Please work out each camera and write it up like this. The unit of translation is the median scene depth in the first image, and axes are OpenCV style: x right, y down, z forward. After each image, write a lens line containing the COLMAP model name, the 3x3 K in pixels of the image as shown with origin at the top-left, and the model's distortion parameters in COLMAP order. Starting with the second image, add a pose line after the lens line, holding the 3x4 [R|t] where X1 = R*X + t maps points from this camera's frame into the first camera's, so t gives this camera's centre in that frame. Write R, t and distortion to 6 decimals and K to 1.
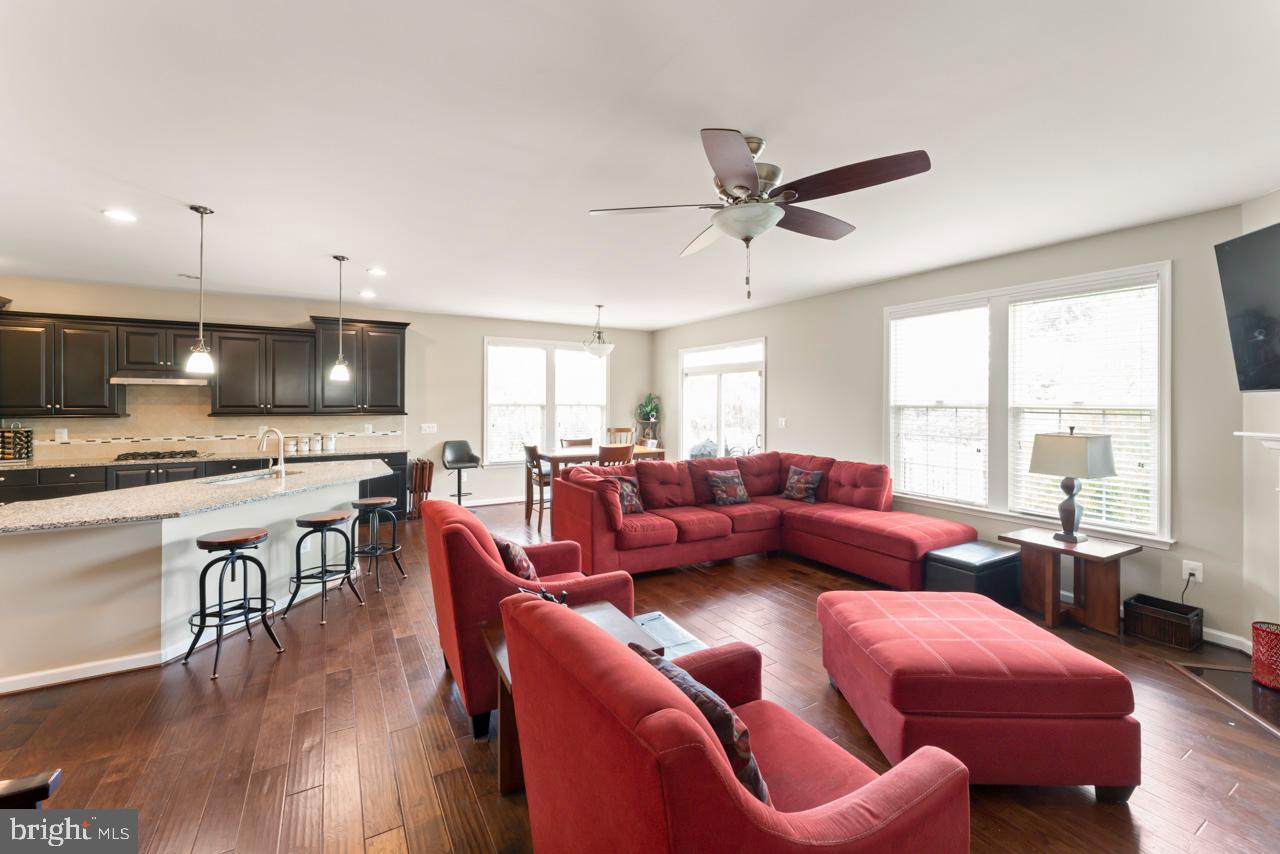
lens RADIAL K [[515.6, 0, 629.5], [0, 515.6, 405.3], [0, 0, 1]] dist [-0.000302, 0.000076]
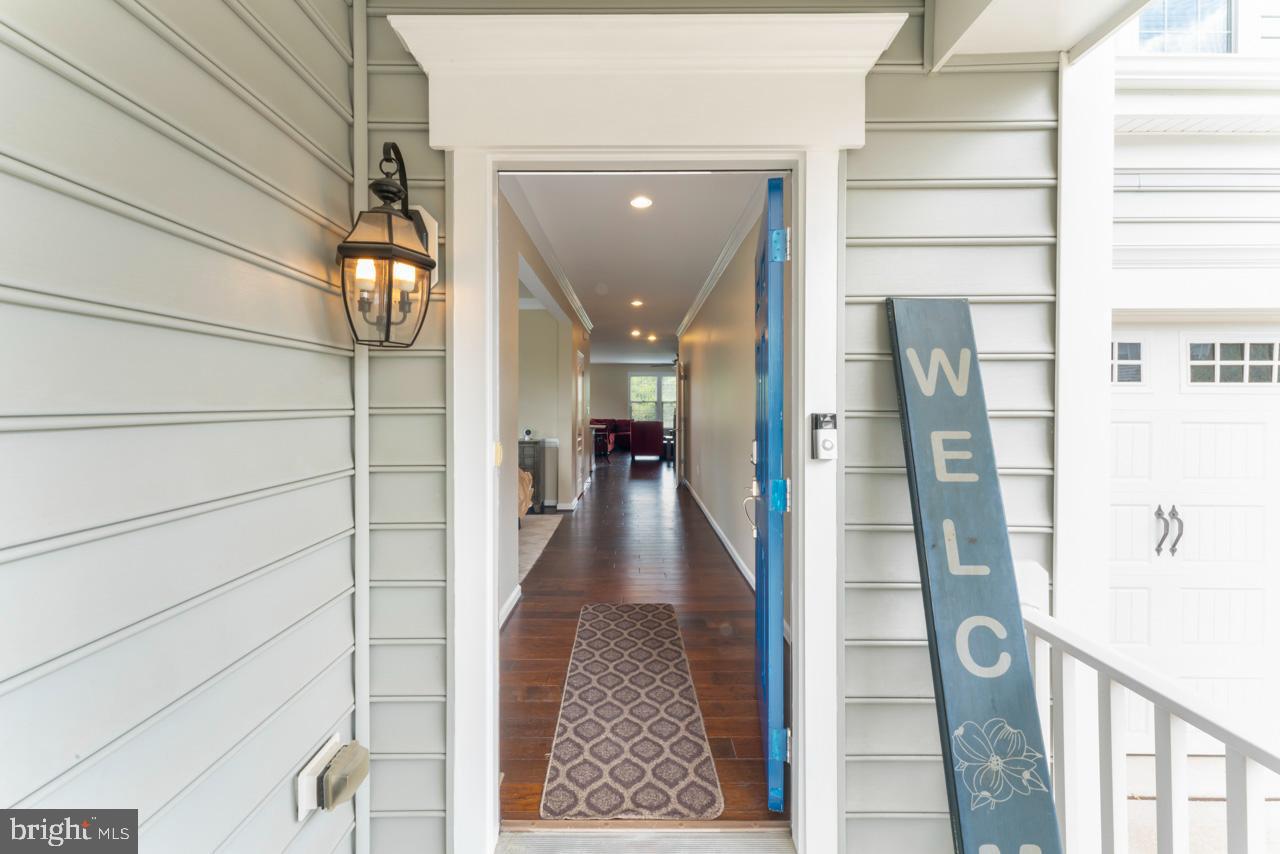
lens RADIAL K [[515.6, 0, 629.5], [0, 515.6, 405.3], [0, 0, 1]] dist [-0.000302, 0.000076]
pose [[0.504601, -0.001295, 0.863352, -2.362855], [0.007495, 0.999968, -0.002881, 0.031443], [-0.863320, 0.007925, 0.504594, -0.671388]]
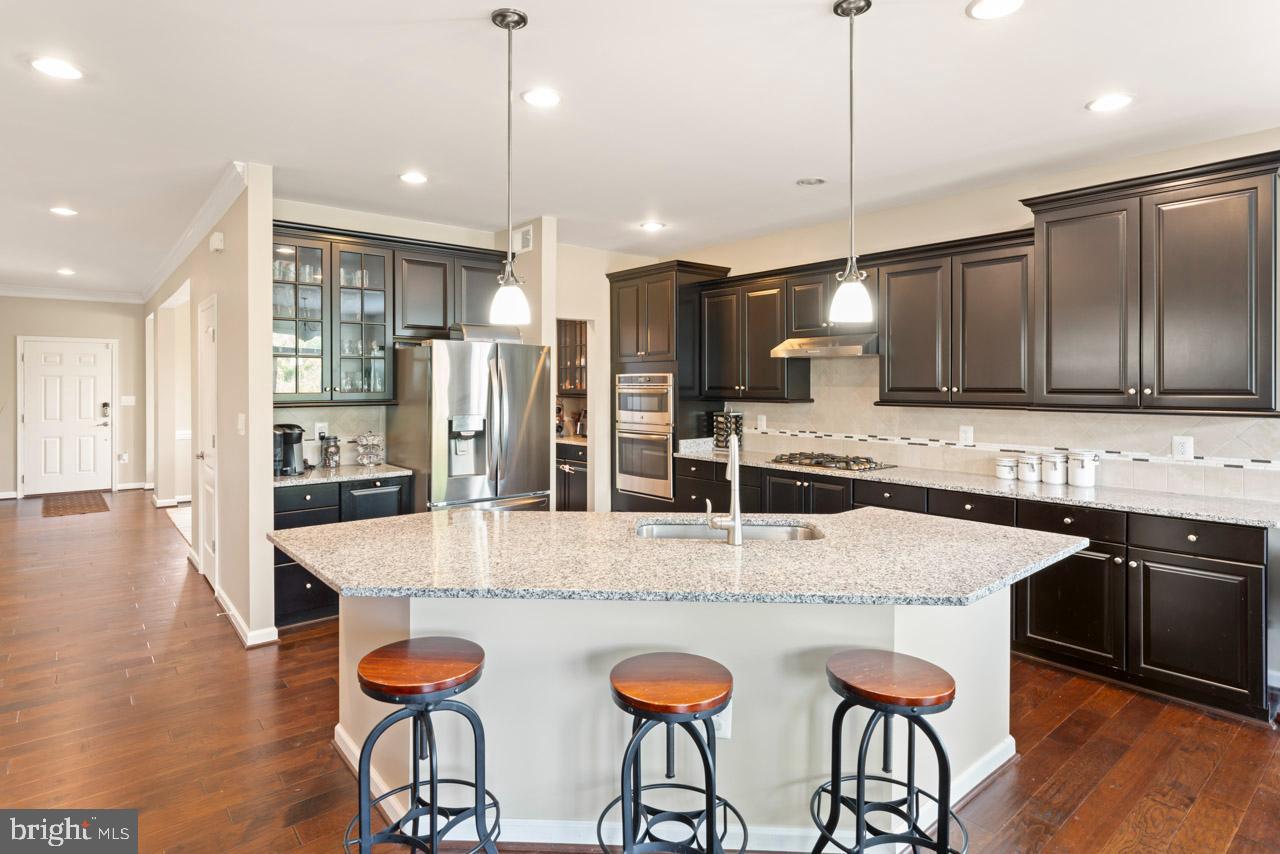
lens RADIAL K [[678.1, 0, 631.6], [0, 678.1, 386.8], [0, 0, 1]] dist [-0.000805, -0.000144]
pose [[0.167426, 0.002276, -0.985882, -0.077728], [-0.005512, 0.999984, 0.001372, 0.000131], [0.985869, 0.005205, 0.167436, 0.648241]]
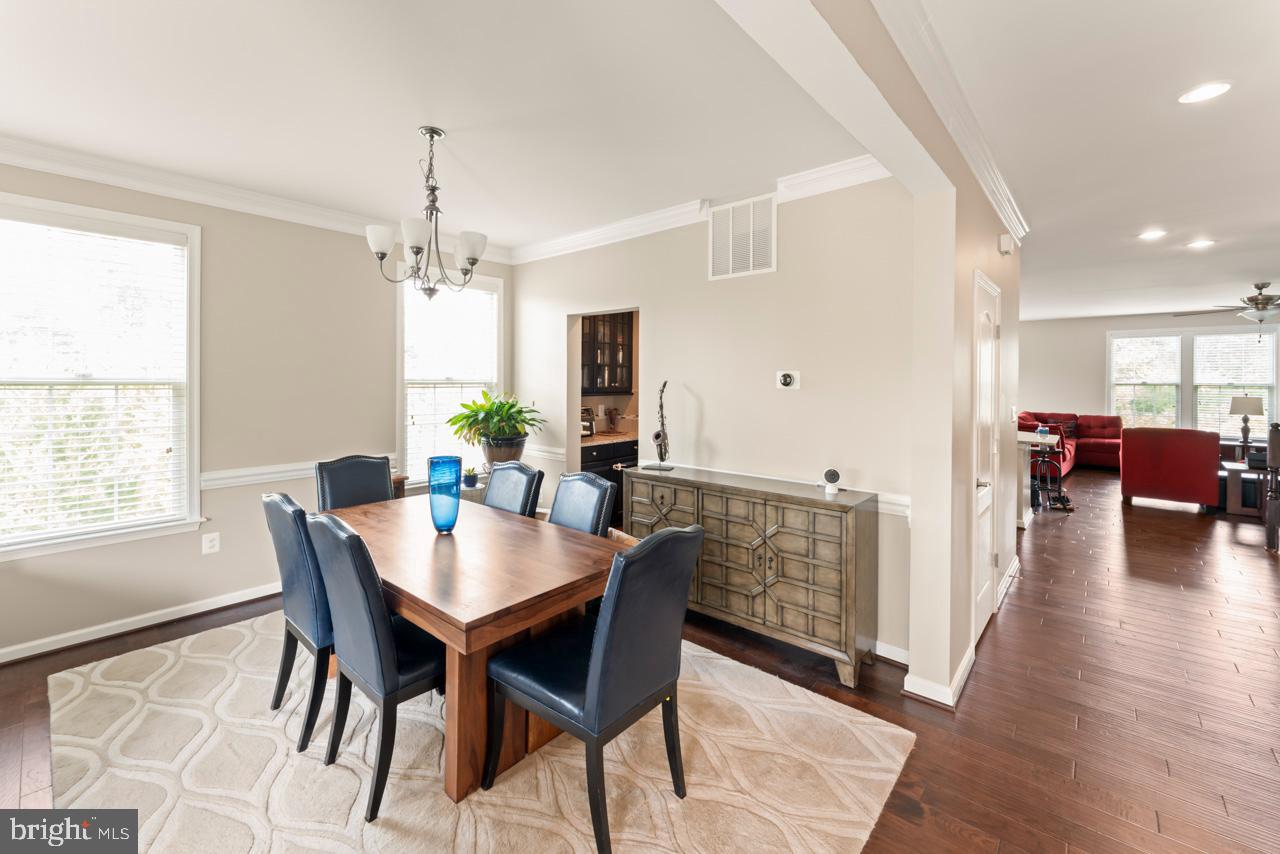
lens RADIAL K [[525.6, 0, 634.1], [0, 525.6, 382.9], [0, 0, 1]] dist [0.001741, 0.000252]
pose [[0.946819, 0.001015, 0.321764, -1.727048], [-0.001330, 0.999999, 0.000758, -0.002880], [-0.321763, -0.001146, 0.946820, -0.238795]]
